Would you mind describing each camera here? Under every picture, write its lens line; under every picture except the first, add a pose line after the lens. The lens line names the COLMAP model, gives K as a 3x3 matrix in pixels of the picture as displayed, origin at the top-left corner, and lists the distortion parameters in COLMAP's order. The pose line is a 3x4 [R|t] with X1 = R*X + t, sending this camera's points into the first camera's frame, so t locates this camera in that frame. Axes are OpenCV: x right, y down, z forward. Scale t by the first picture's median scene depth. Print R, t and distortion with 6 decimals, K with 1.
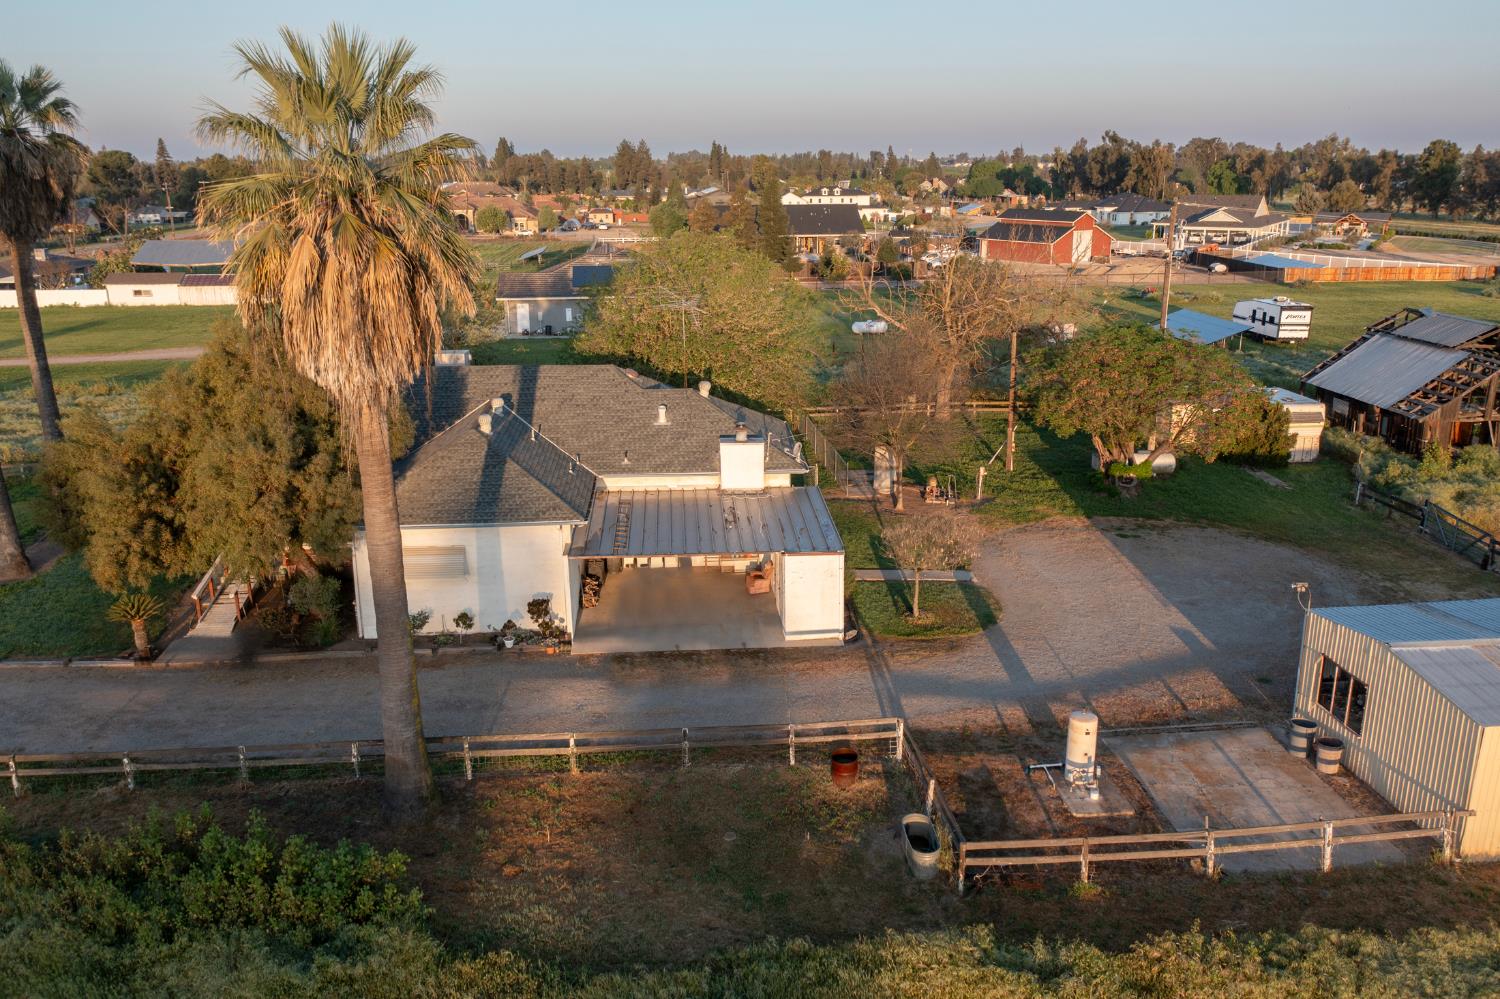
lens RADIAL K [[1183.1, 0, 751.5], [0, 1183.1, 508.2], [0, 0, 1]] dist [-0.012491, 0.003097]
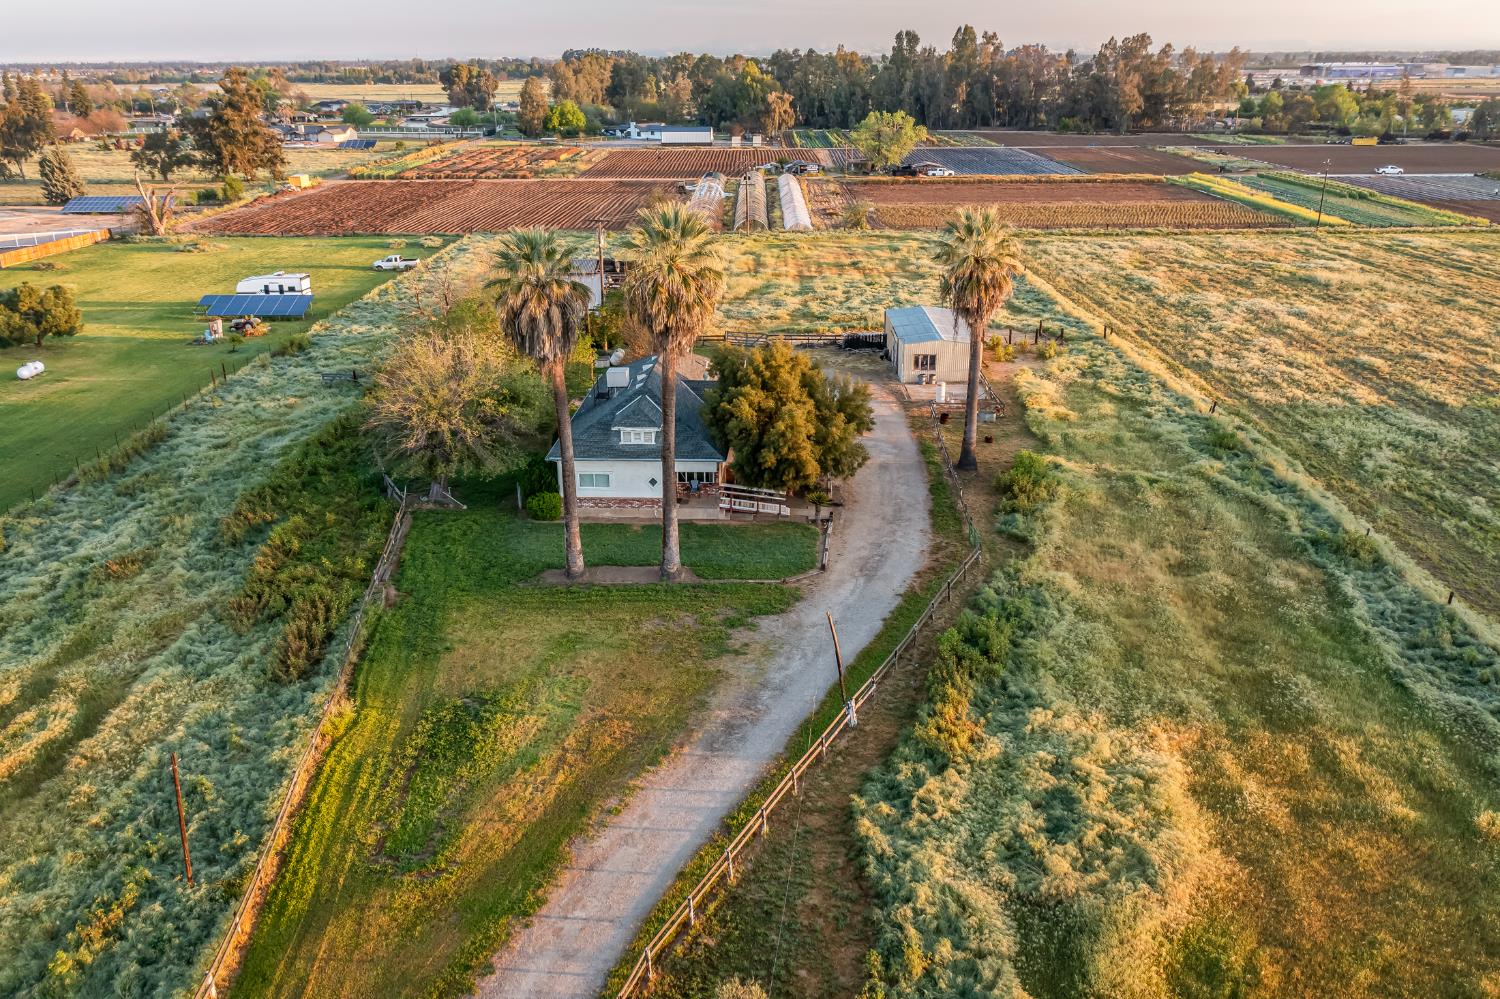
lens RADIAL K [[1181.7, 0, 750.0], [0, 1181.7, 499.5], [0, 0, 1]] dist [0.002893, 0.002287]
pose [[0.118169, -0.337393, 0.933918, -0.292265], [0.282397, 0.913091, 0.294137, -0.063707], [-0.951992, 0.228978, 0.203178, 0.088226]]
